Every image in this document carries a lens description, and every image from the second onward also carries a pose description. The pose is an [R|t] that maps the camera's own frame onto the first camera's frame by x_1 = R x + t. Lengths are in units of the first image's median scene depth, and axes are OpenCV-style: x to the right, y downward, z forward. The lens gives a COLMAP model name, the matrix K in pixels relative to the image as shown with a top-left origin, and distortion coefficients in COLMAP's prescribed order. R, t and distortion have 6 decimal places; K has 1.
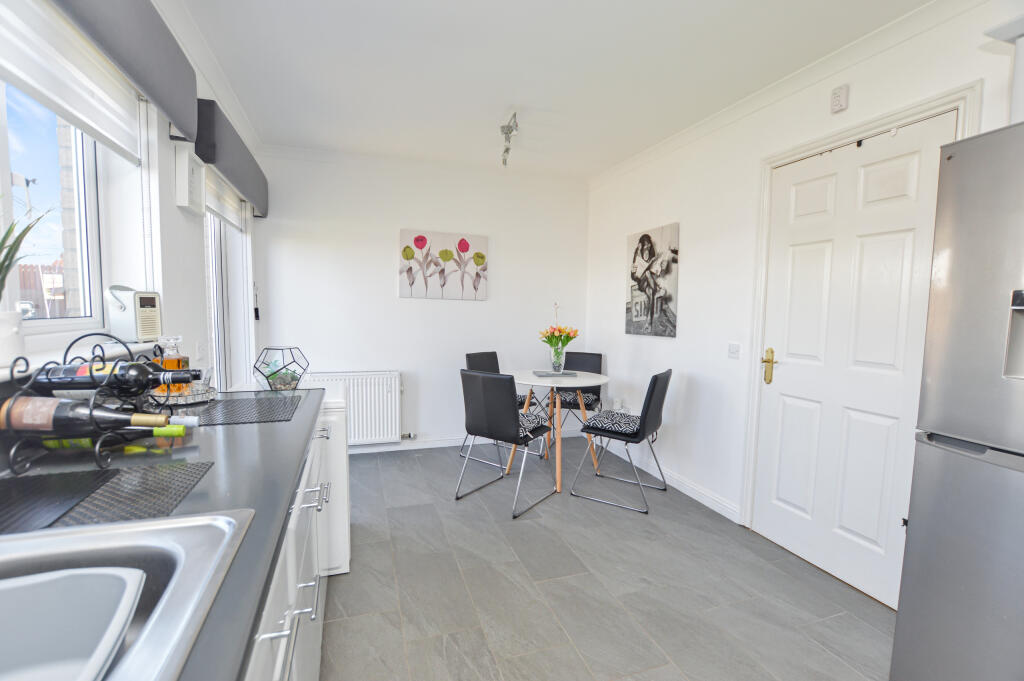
lens RADIAL K [[461.2, 0, 510.6], [0, 461.2, 343.8], [0, 0, 1]] dist [-0.017345, 0.000845]
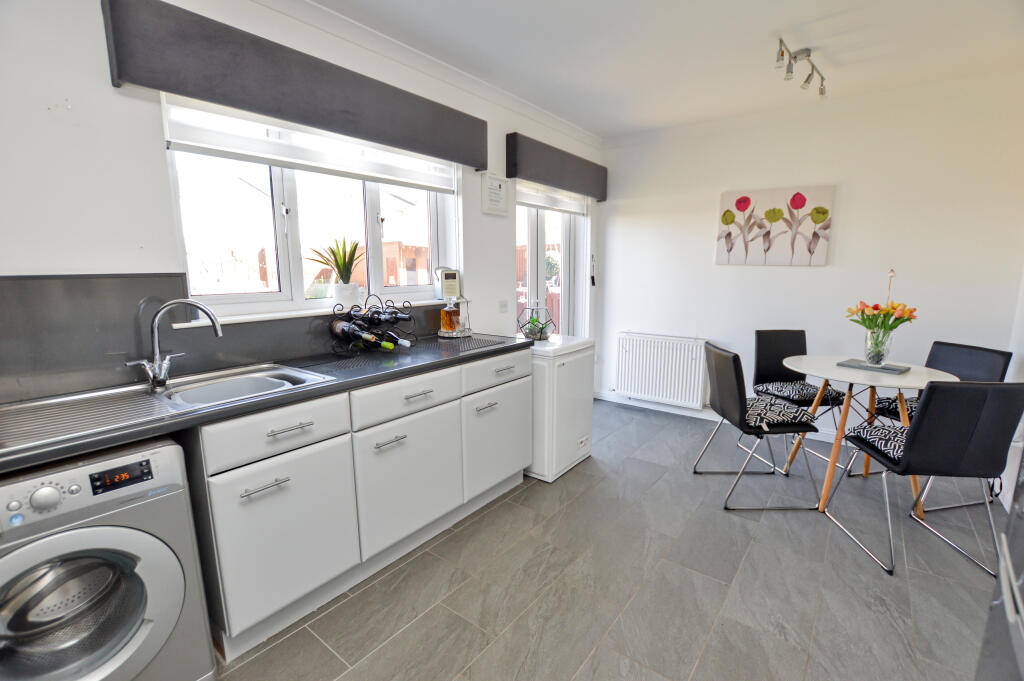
lens RADIAL K [[461.2, 0, 512.5], [0, 461.2, 343.4], [0, 0, 1]] dist [-0.017345, 0.000845]
pose [[0.553718, 0.120547, -0.823933, 0.377172], [-0.053569, 0.992573, 0.109219, -0.020544], [0.830980, -0.016339, 0.556063, 0.110358]]
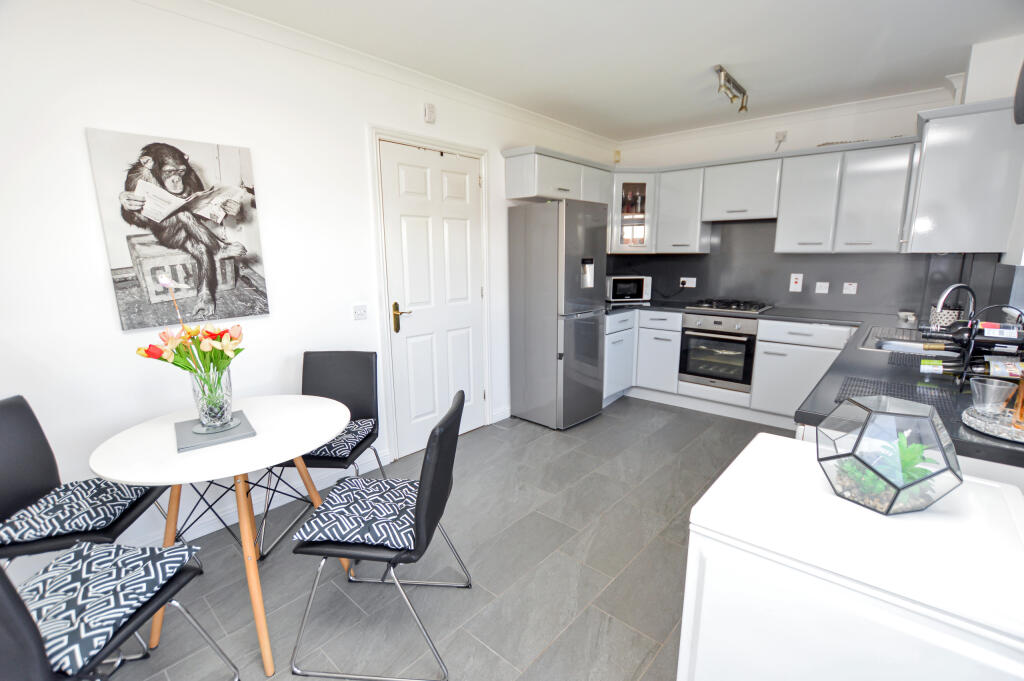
lens RADIAL K [[461.2, 0, 511.5], [0, 461.2, 341.8], [0, 0, 1]] dist [-0.017345, 0.000845]
pose [[-0.494018, -0.176384, 0.851373, -0.423370], [0.066868, 0.968598, 0.239471, -0.109088], [-0.866877, 0.175232, -0.466710, 0.930079]]
